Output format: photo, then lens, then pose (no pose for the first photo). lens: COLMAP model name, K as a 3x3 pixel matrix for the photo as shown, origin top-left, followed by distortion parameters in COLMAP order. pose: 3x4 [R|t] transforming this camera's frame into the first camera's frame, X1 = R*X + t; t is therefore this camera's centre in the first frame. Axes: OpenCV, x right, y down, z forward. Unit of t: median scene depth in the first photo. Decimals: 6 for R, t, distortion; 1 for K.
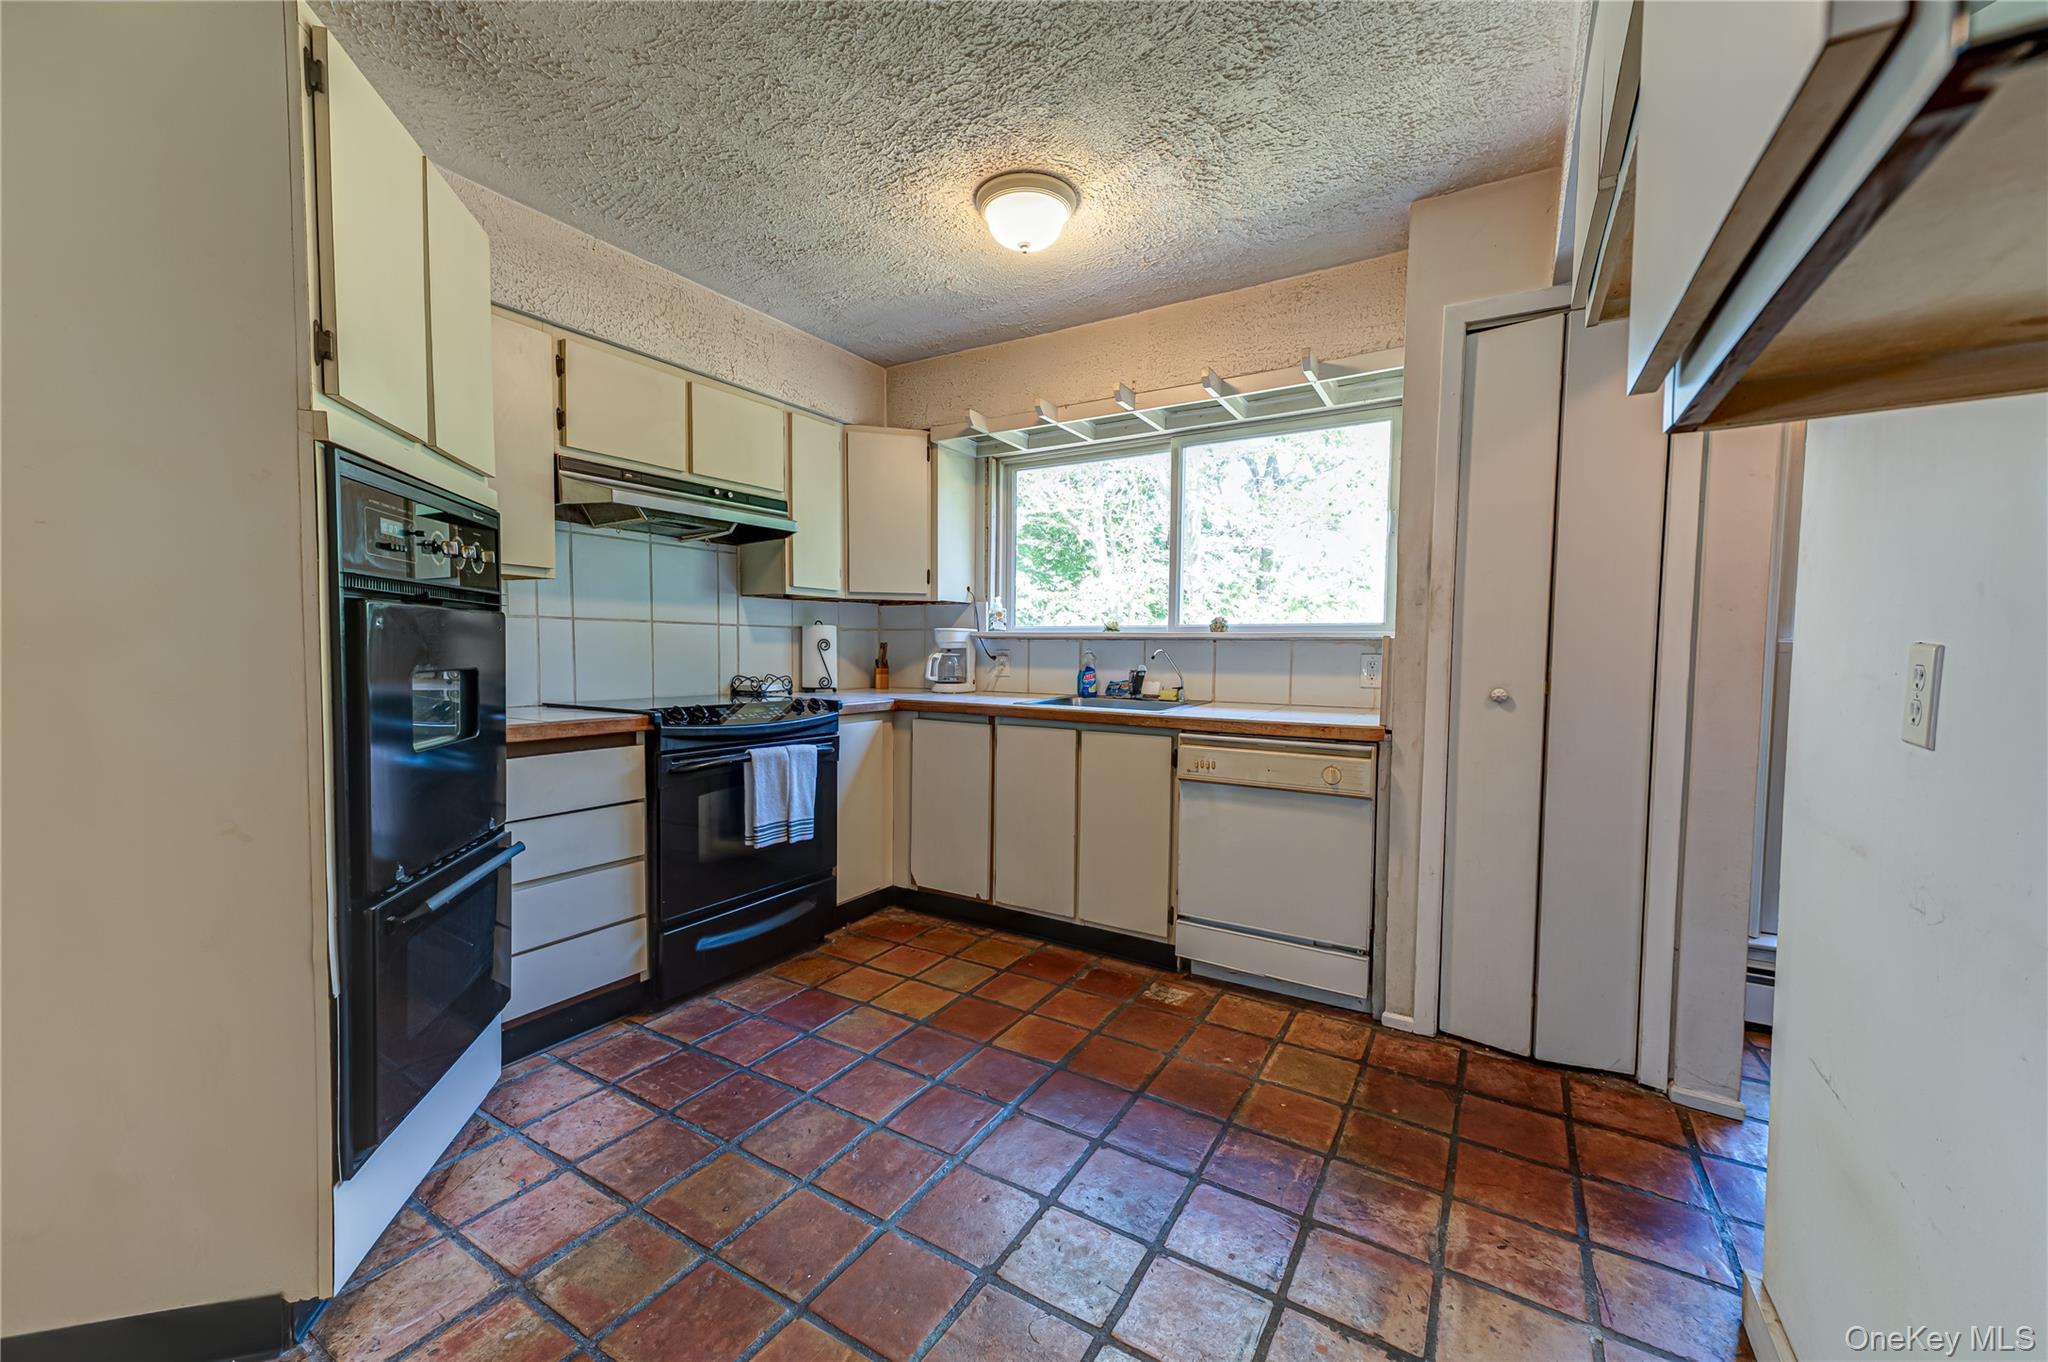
lens RADIAL K [[794.9, 0, 1027.1], [0, 794.9, 680.6], [0, 0, 1]] dist [0.015310, 0.000283]
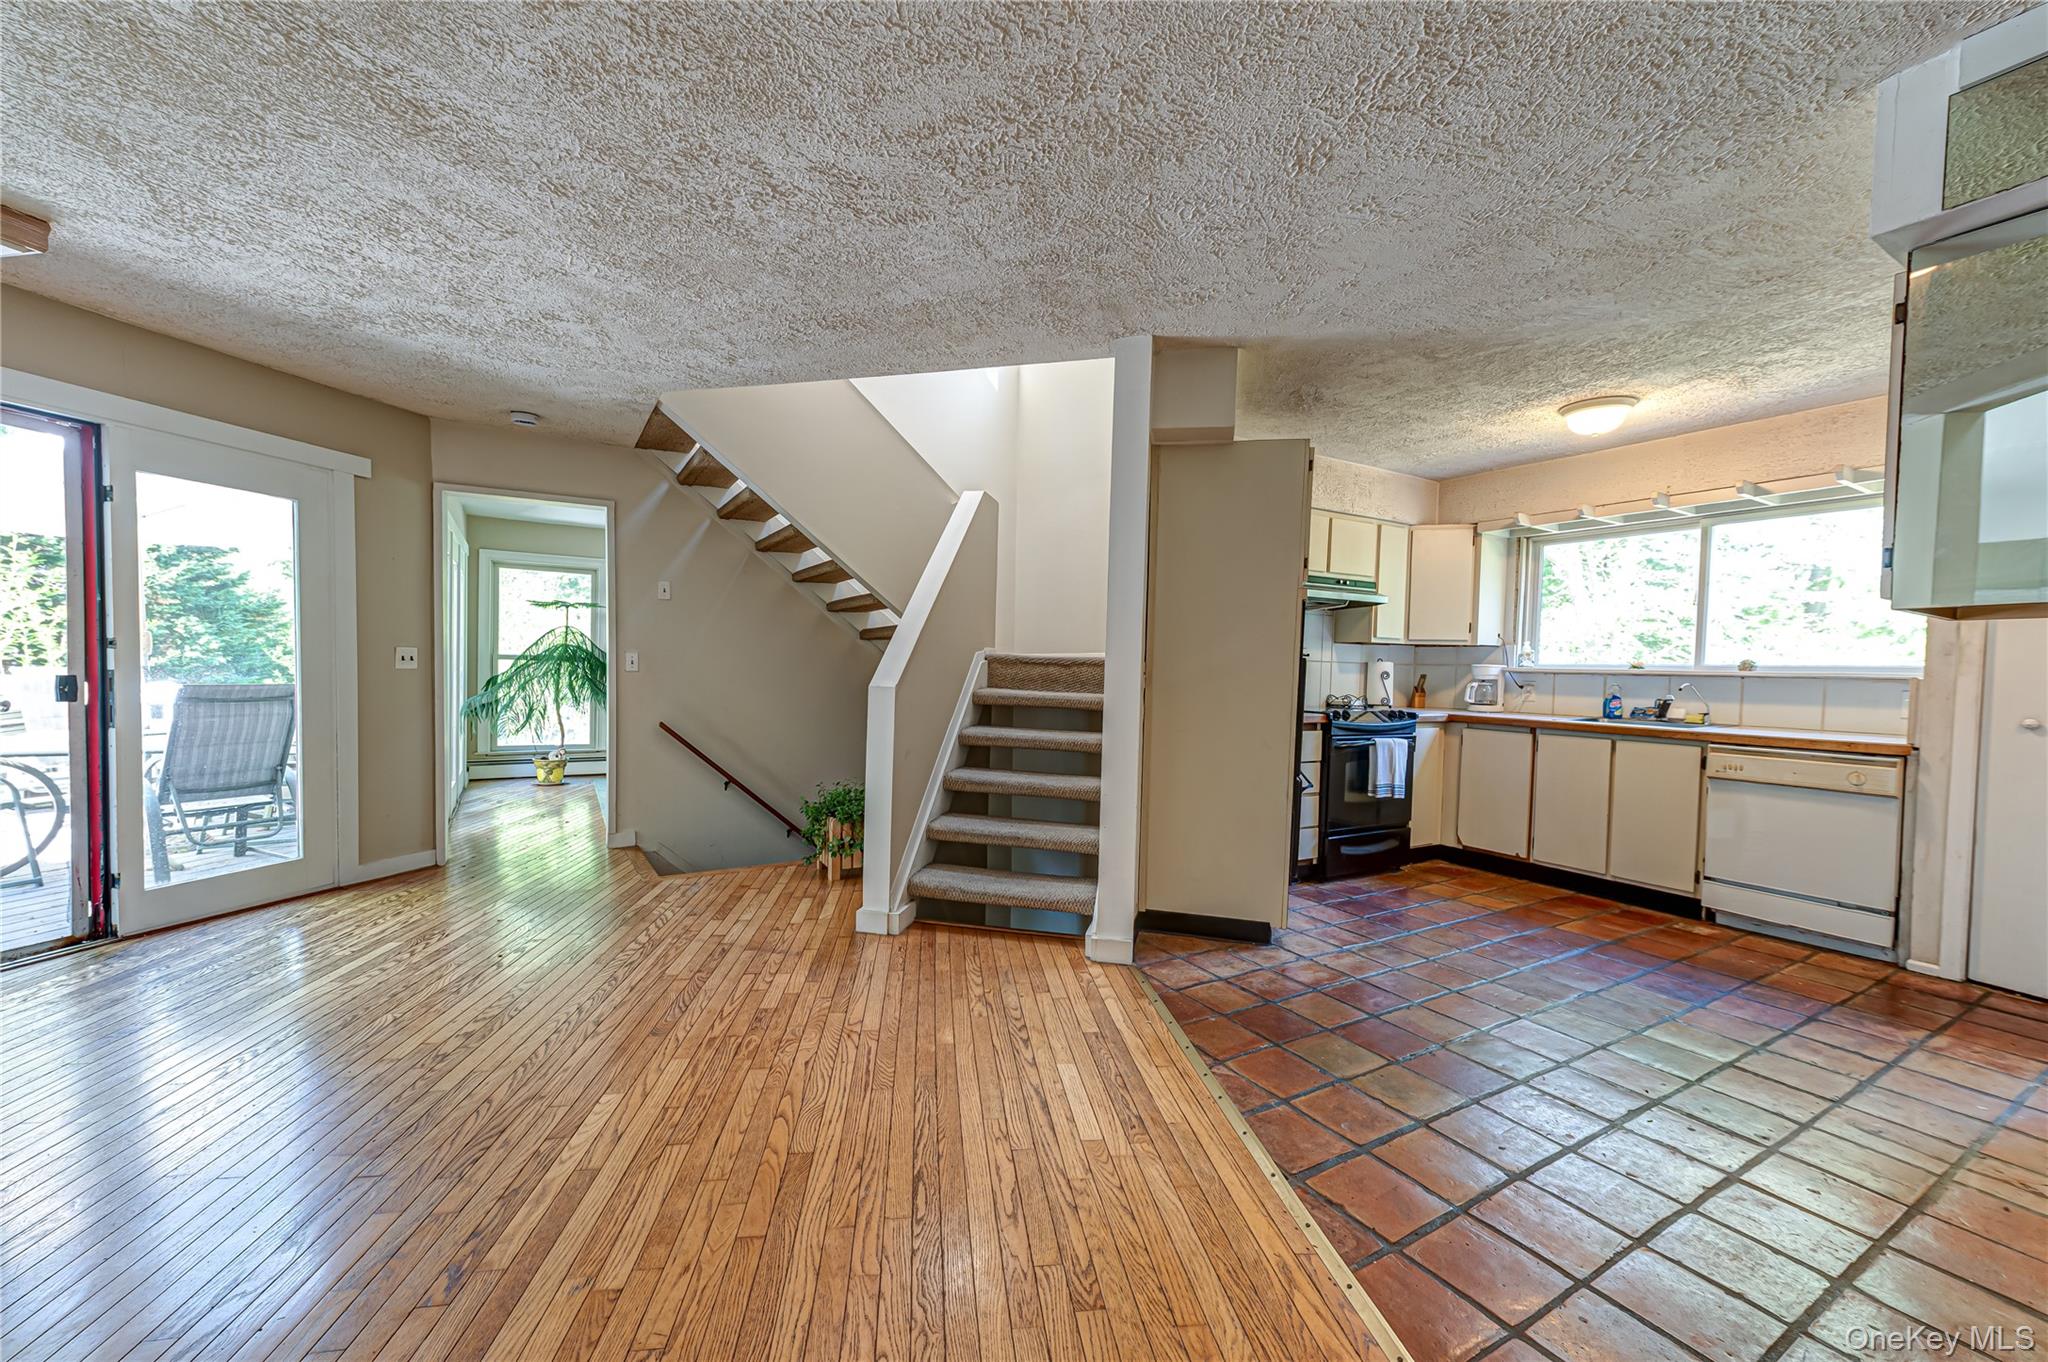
lens RADIAL K [[794.9, 0, 1022.6], [0, 794.9, 687.9], [0, 0, 1]] dist [0.015310, 0.000283]
pose [[0.881949, 0.024190, -0.470724, -0.178628], [-0.035460, 0.999257, -0.015086, 0.026867], [0.470009, 0.029997, 0.882152, -0.695479]]
